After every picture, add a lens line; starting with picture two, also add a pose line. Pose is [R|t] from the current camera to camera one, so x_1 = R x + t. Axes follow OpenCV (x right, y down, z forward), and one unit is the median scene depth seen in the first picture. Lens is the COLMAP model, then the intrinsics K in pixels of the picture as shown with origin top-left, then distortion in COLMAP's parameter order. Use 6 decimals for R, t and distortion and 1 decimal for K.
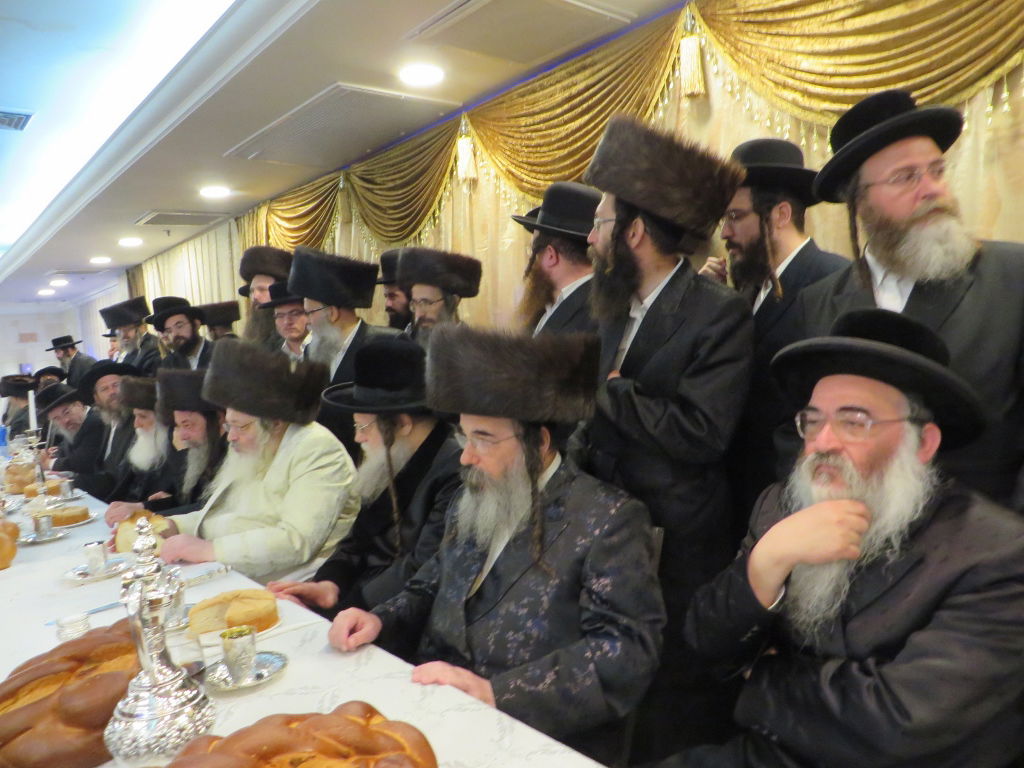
lens RADIAL K [[754.8, 0, 466.9], [0, 754.8, 371.8], [0, 0, 1]] dist [0.002836, 0.003202]
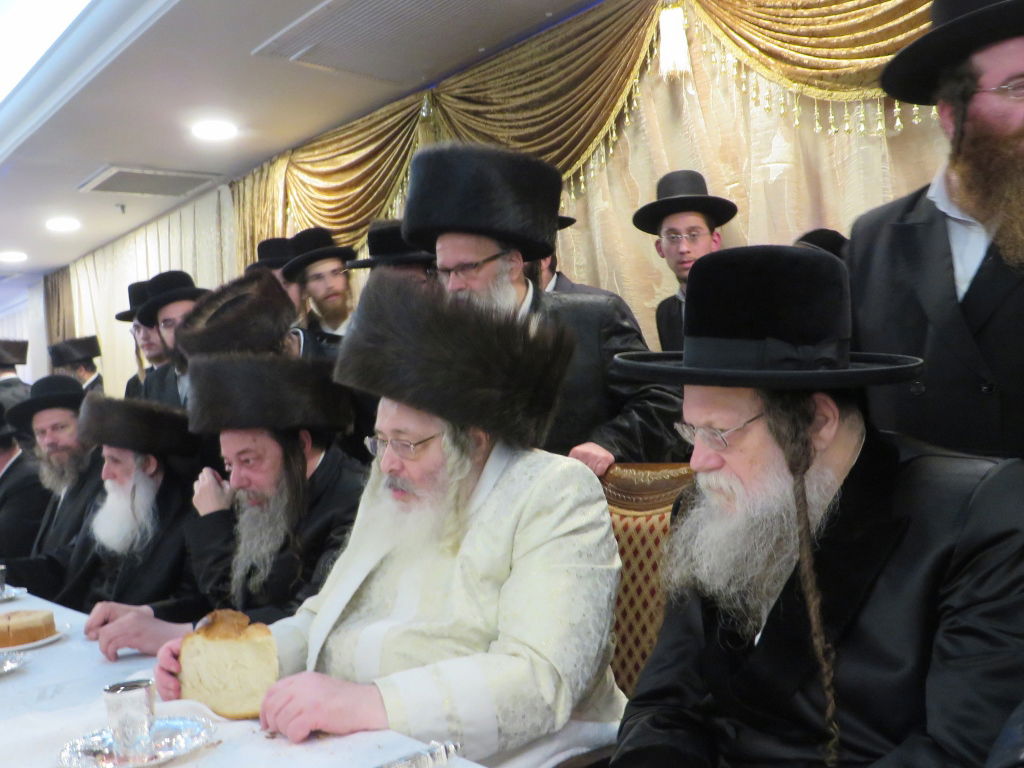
lens RADIAL K [[1023.2, 0, 511.1], [0, 1023.2, 382.2], [0, 0, 1]] dist [-0.006750, 0.000000]
pose [[0.999558, 0.019633, 0.022334, -0.125655], [-0.018301, 0.998128, -0.058359, 0.035622], [-0.023438, 0.057924, 0.998046, 0.169512]]
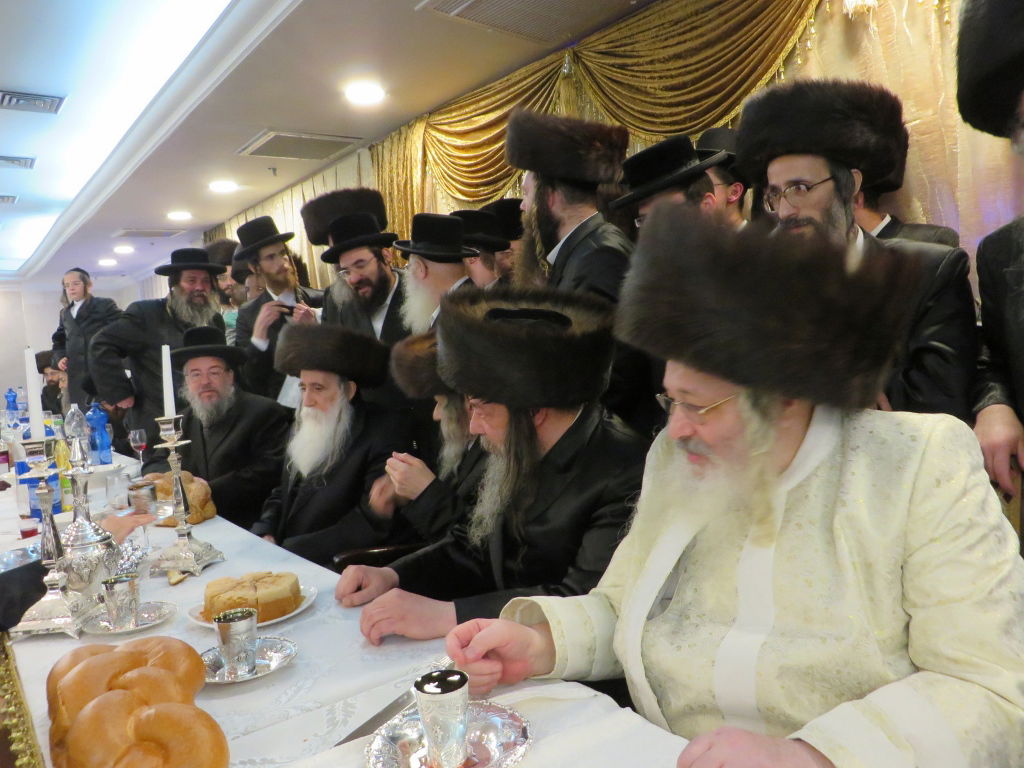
lens RADIAL K [[812.2, 0, 519.1], [0, 812.2, 377.9], [0, 0, 1]] dist [-0.002802, 0.005147]
pose [[0.999317, 0.022042, -0.029644, -0.211025], [-0.021582, 0.999643, 0.015737, 0.027001], [0.029981, -0.015086, 0.999437, 0.296472]]
